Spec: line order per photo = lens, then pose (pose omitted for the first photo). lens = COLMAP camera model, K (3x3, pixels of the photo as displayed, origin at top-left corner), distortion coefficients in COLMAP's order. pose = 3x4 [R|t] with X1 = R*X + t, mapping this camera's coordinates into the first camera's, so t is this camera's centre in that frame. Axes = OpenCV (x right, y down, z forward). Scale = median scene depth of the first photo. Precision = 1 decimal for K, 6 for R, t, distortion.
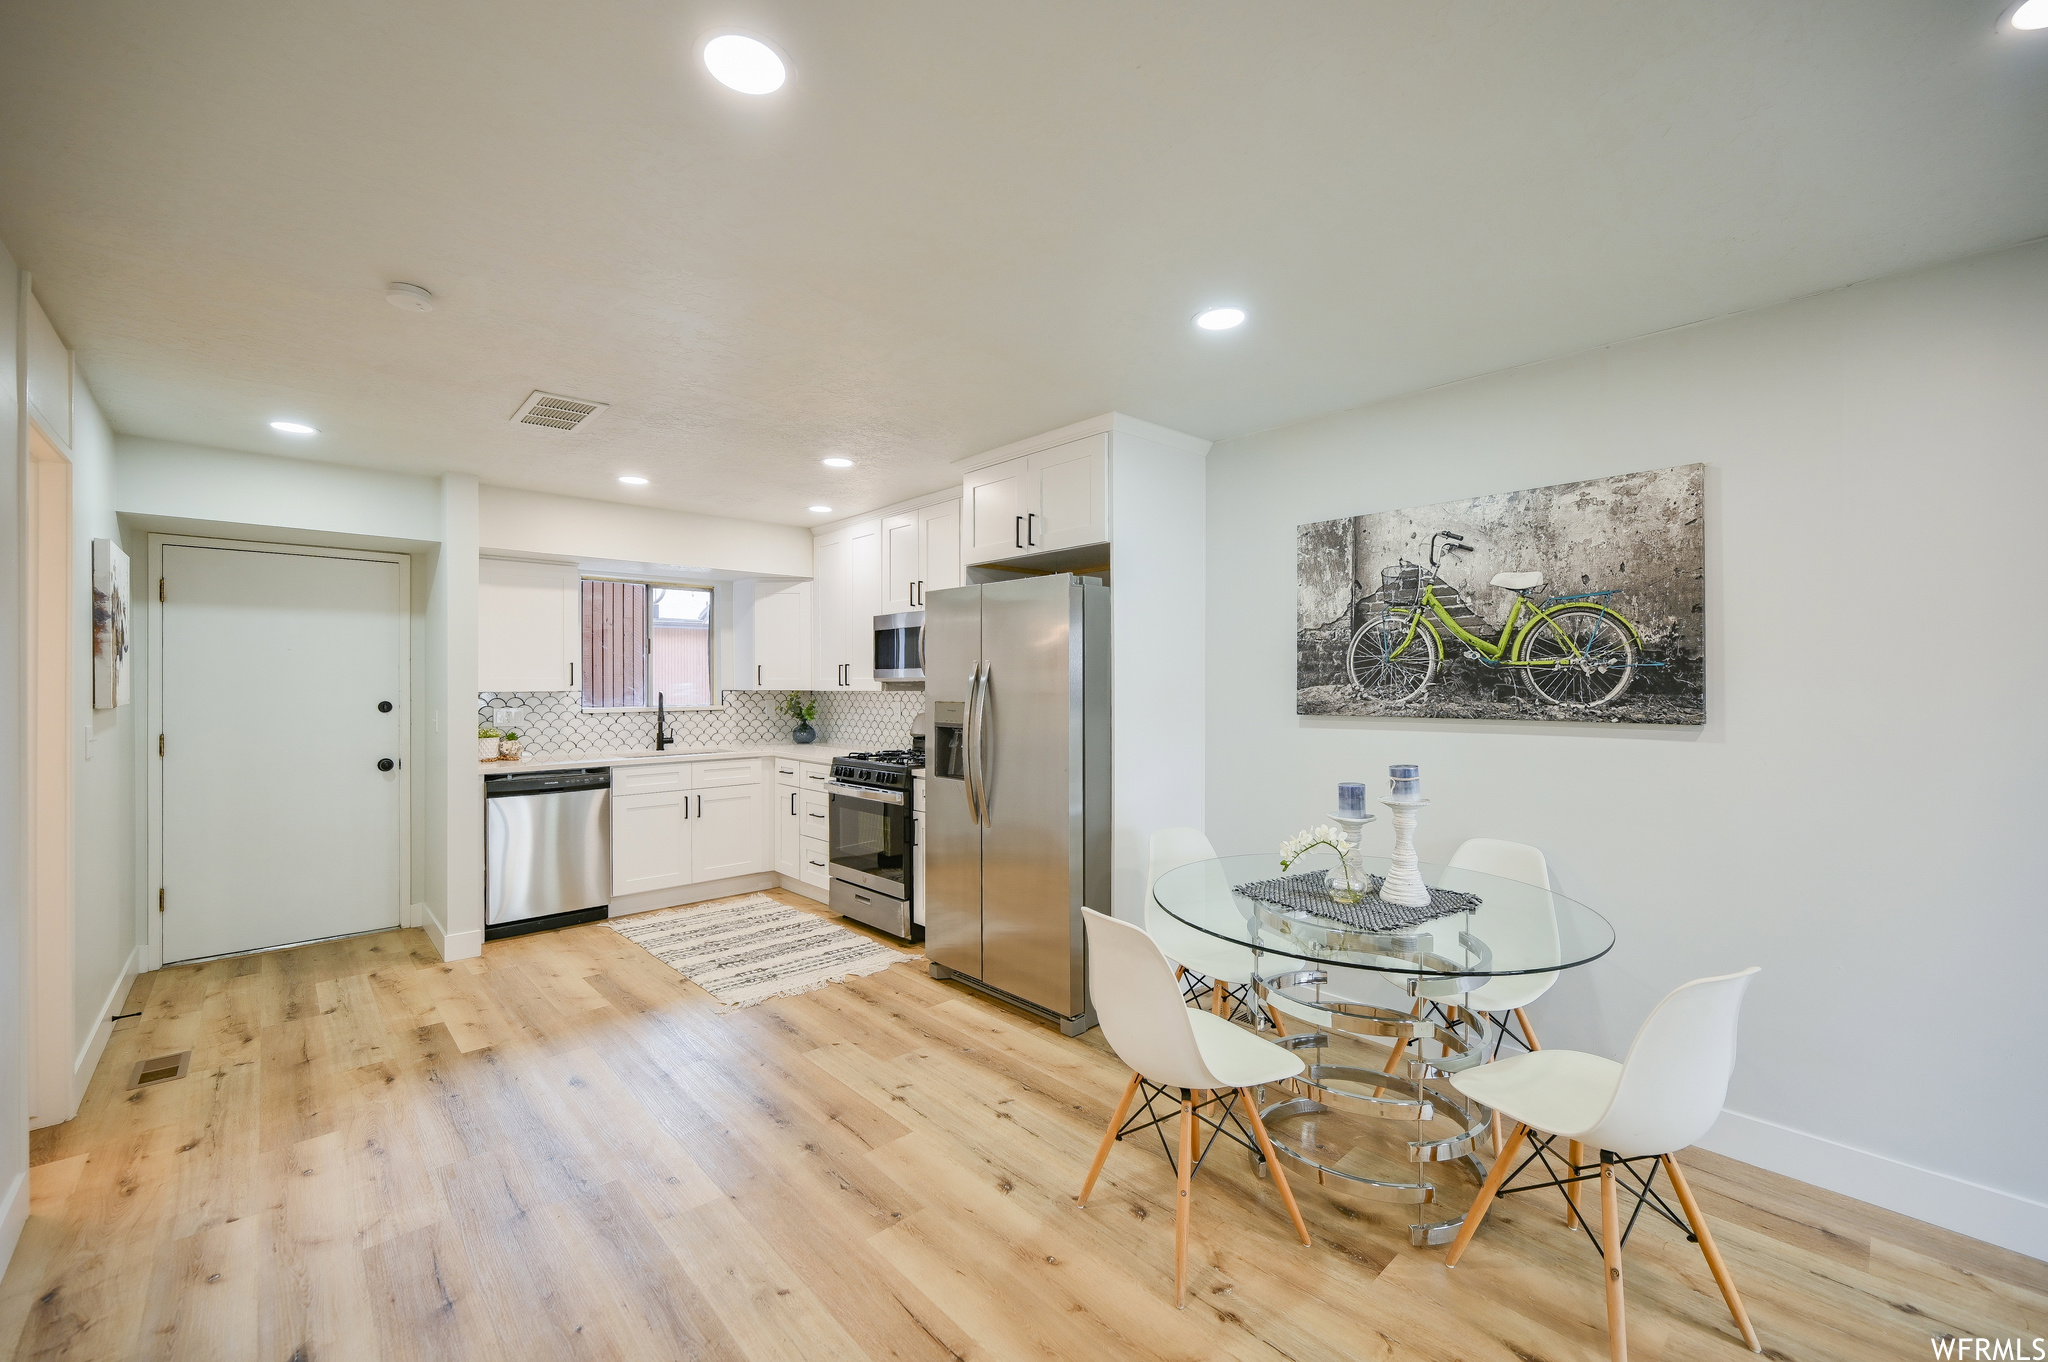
lens RADIAL K [[829.9, 0, 1010.9], [0, 829.9, 676.2], [0, 0, 1]] dist [0.000017, -0.001085]
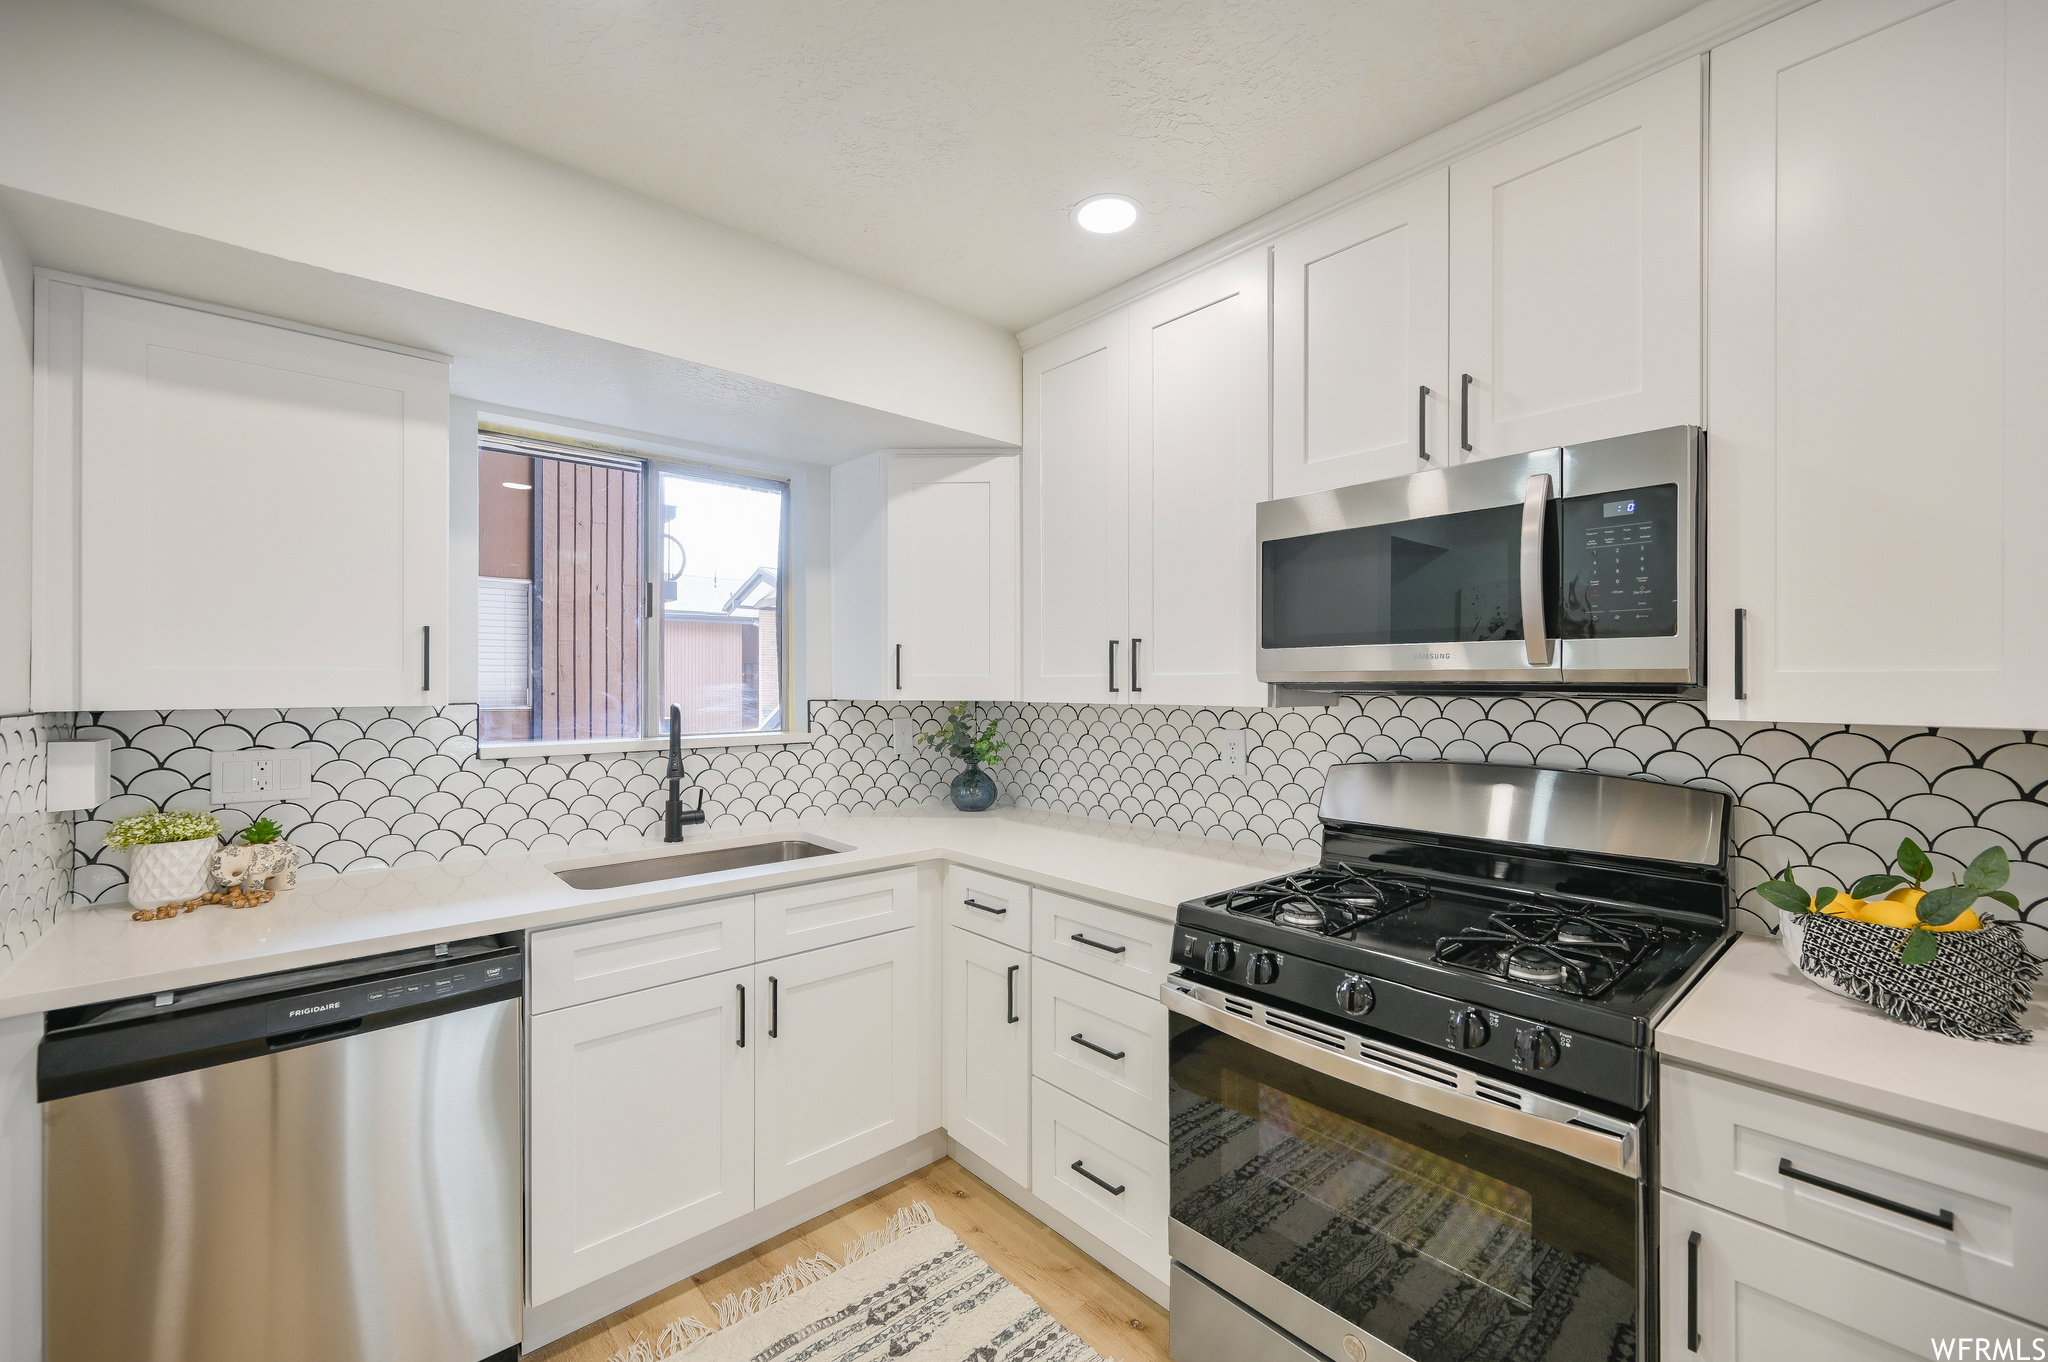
lens RADIAL K [[829.9, 0, 1031.3], [0, 829.9, 685.2], [0, 0, 1]] dist [0.000017, -0.001085]
pose [[0.999987, 0.002673, -0.004295, -0.292282], [-0.002625, 0.999934, 0.011164, 0.004588], [0.004325, -0.011152, 0.999928, 0.708000]]
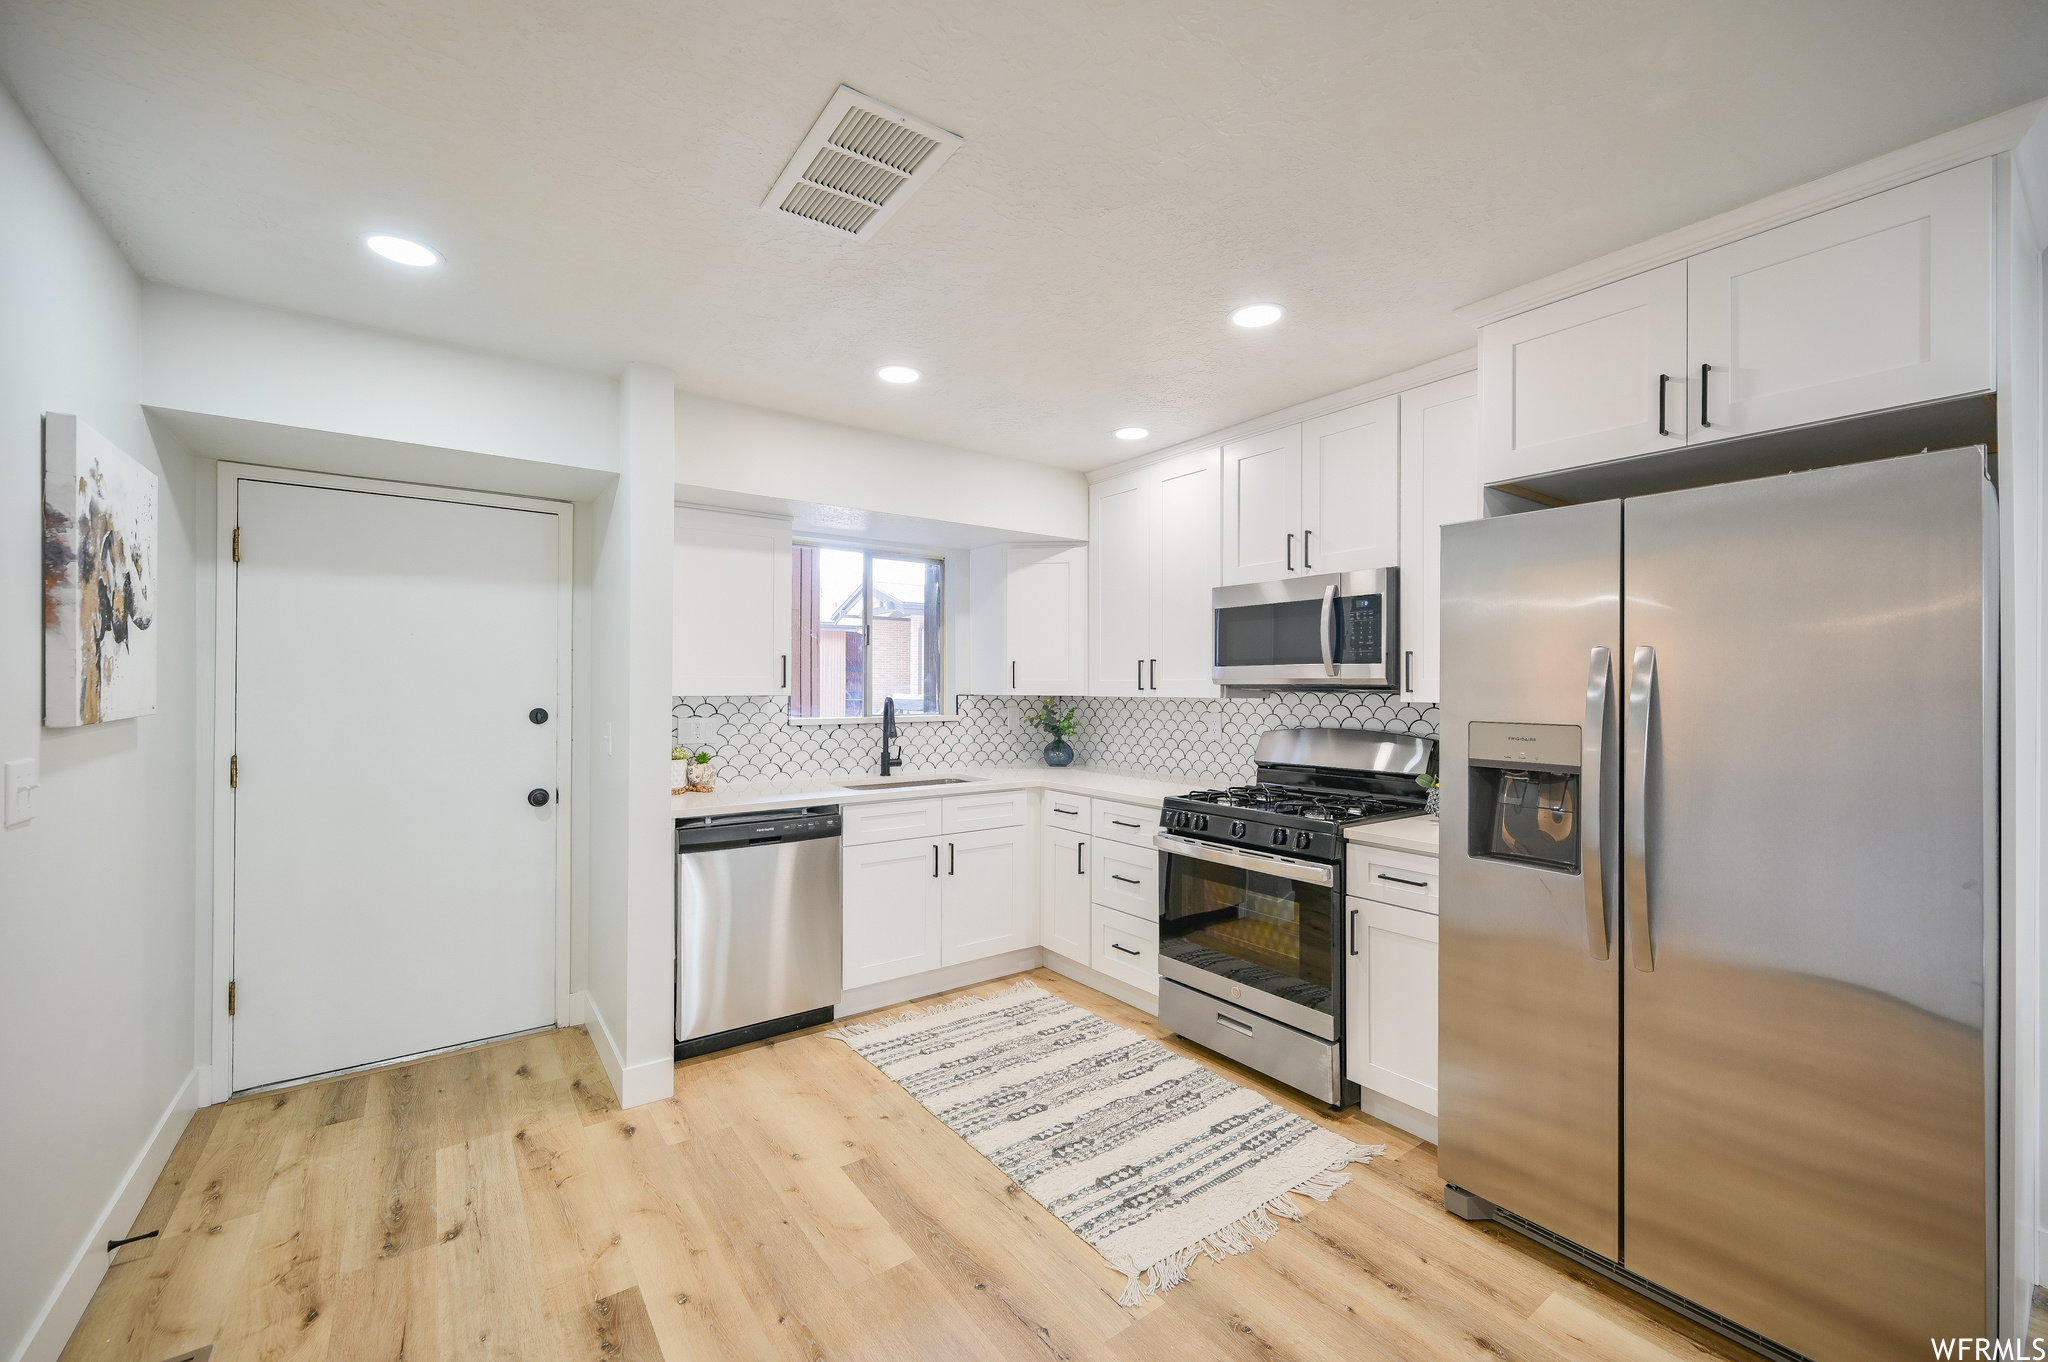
lens RADIAL K [[829.9, 0, 1034.2], [0, 829.9, 674.1], [0, 0, 1]] dist [0.000017, -0.001085]
pose [[0.994945, 0.003958, -0.100342, -0.268654], [-0.004516, 0.999976, -0.005329, 0.002960], [0.100318, 0.005755, 0.994939, 0.345780]]
